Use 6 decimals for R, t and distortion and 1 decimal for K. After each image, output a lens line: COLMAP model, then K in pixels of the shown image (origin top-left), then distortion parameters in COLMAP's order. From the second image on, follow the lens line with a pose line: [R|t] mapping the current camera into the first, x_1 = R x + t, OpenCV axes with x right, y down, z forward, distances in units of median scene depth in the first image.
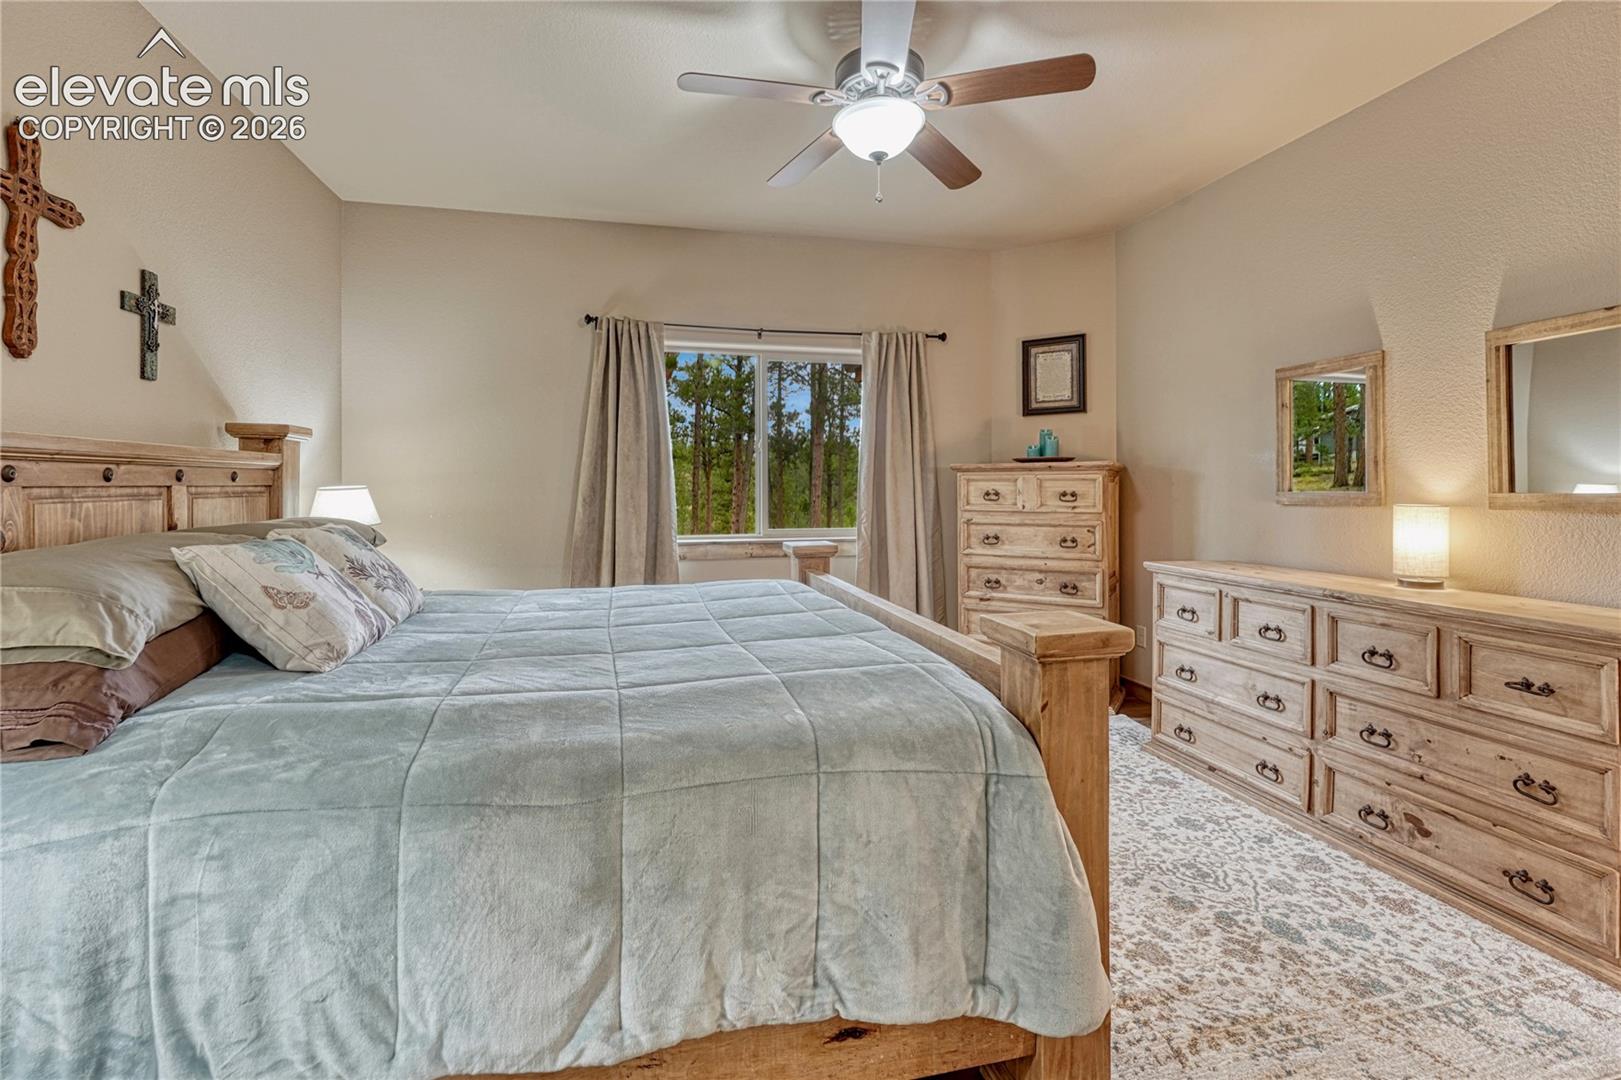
lens RADIAL K [[686.2, 0, 800.3], [0, 686.2, 484.4], [0, 0, 1]] dist [-0.006803, -0.000062]
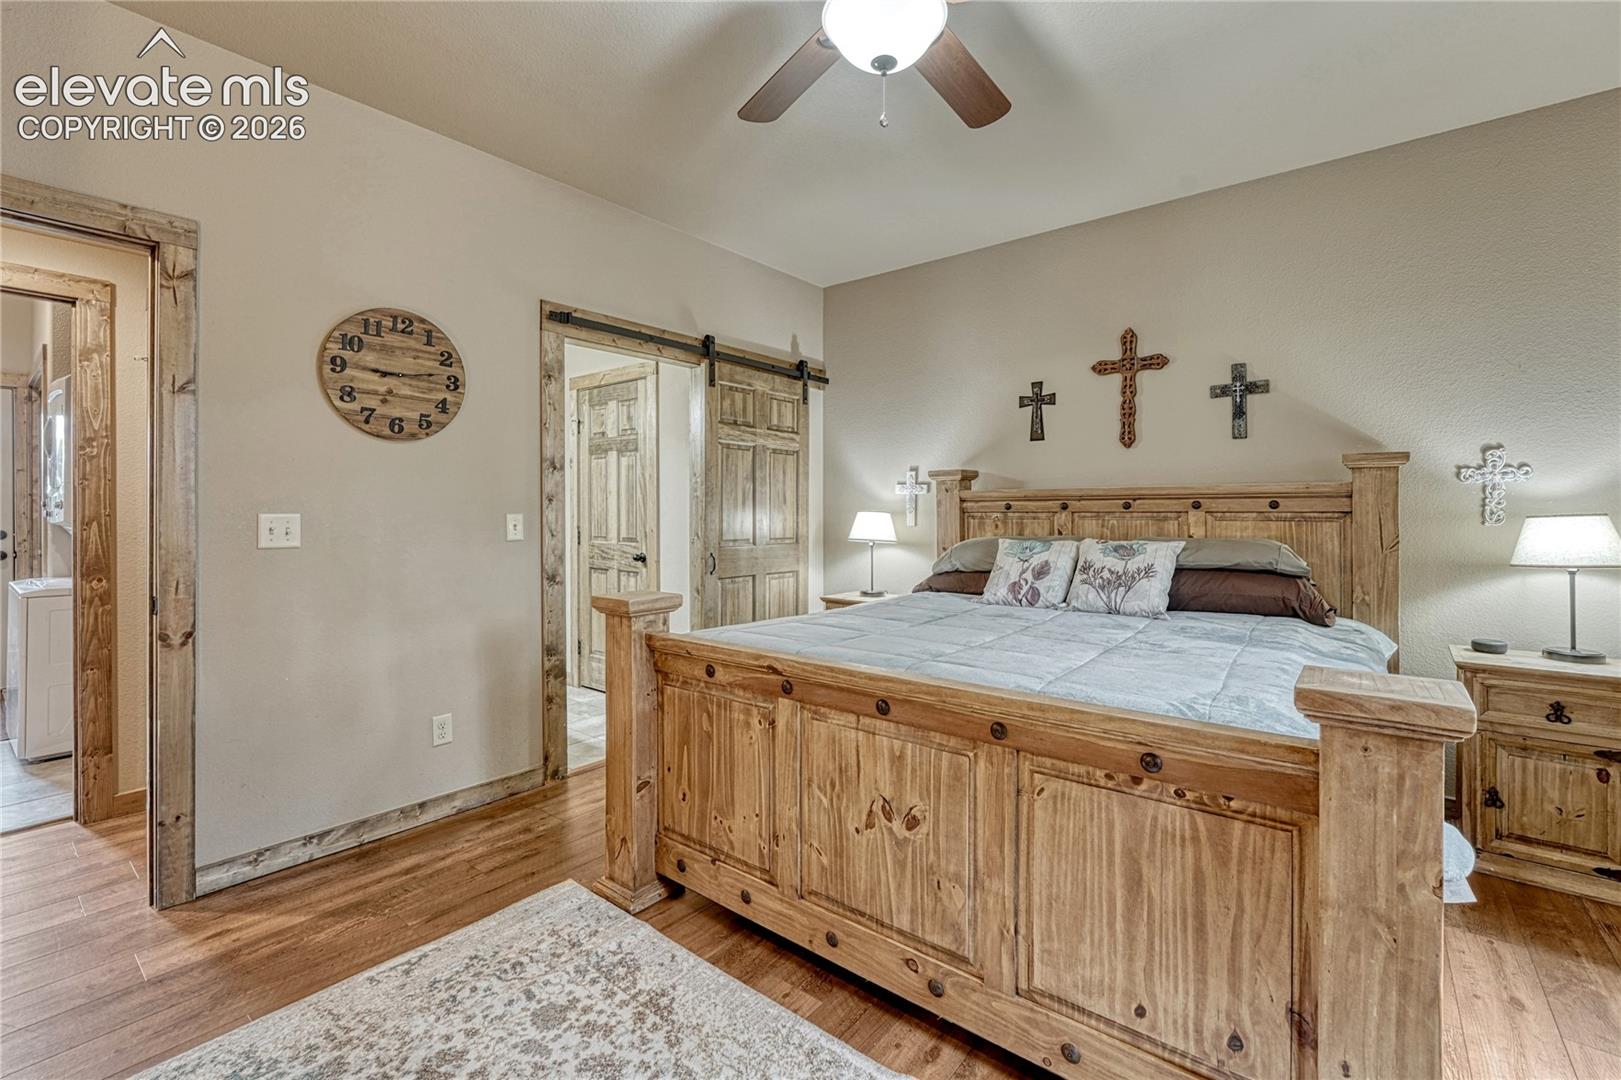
lens RADIAL K [[701.5, 0, 809.8], [0, 701.5, 509.9], [0, 0, 1]] dist [-0.013003, -0.000354]
pose [[-0.794069, 0.000677, -0.607827, 0.522731], [0.001989, 0.999997, -0.001484, -0.000840], [0.607824, -0.002387, -0.794068, 1.271104]]
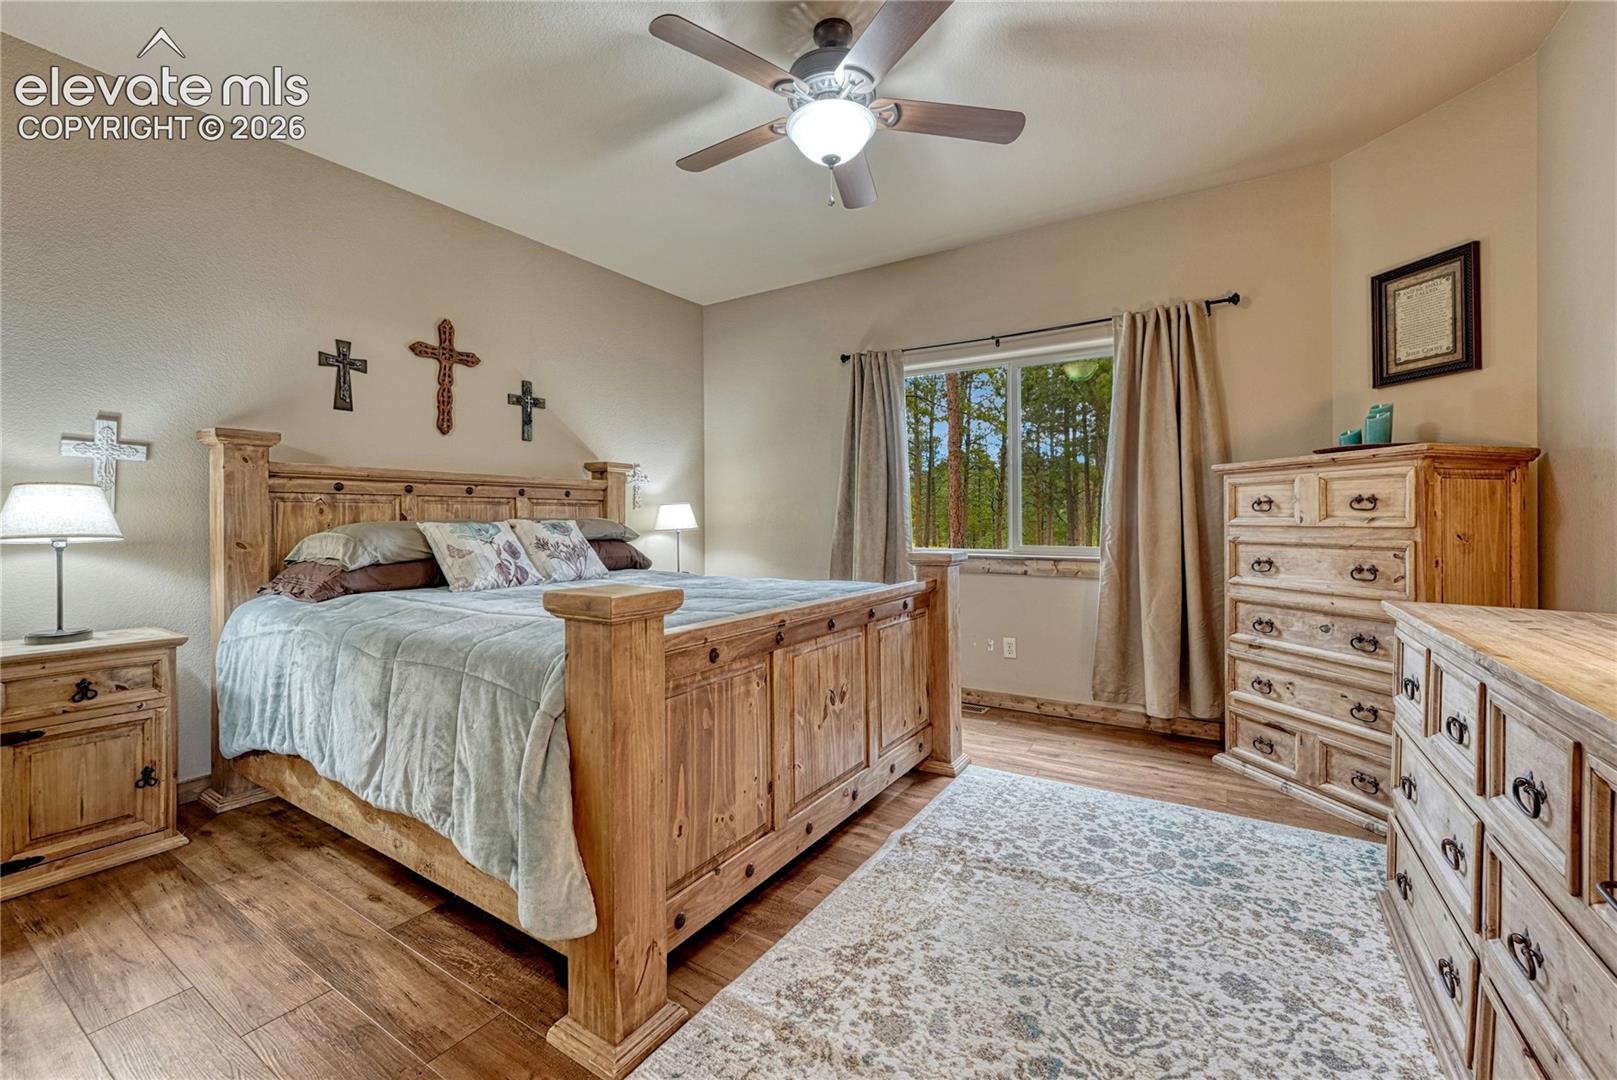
lens RADIAL K [[674.8, 0, 810.6], [0, 674.8, 514.0], [0, 0, 1]] dist [-0.004058, -0.000034]
pose [[0.696493, -0.005467, -0.717543, 0.669413], [0.002983, 0.999984, -0.004723, 0.041199], [0.717557, 0.001149, 0.696499, 0.230190]]
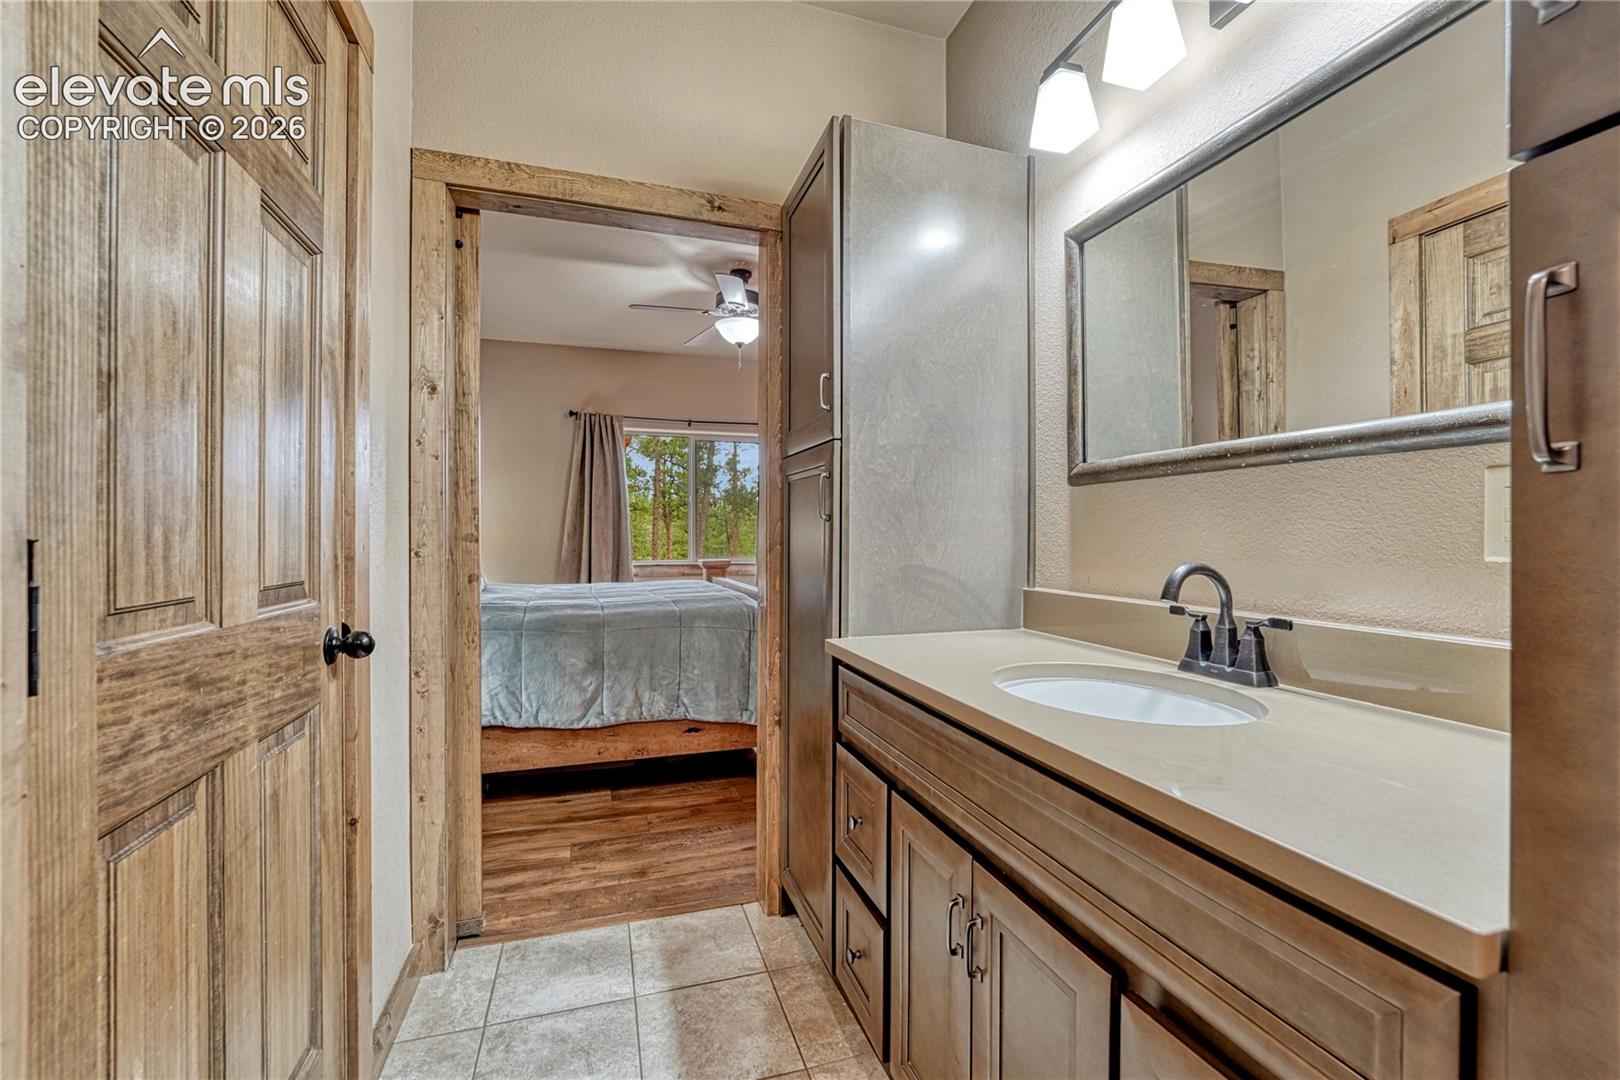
lens RADIAL K [[659.2, 0, 802.4], [0, 659.2, 543.6], [0, 0, 1]] dist [-0.009567, 0.000054]
pose [[0.997880, 0.004002, 0.064954, 0.140744], [-0.004700, 0.999933, 0.010611, 0.034156], [-0.064907, -0.010893, 0.997832, -0.655715]]
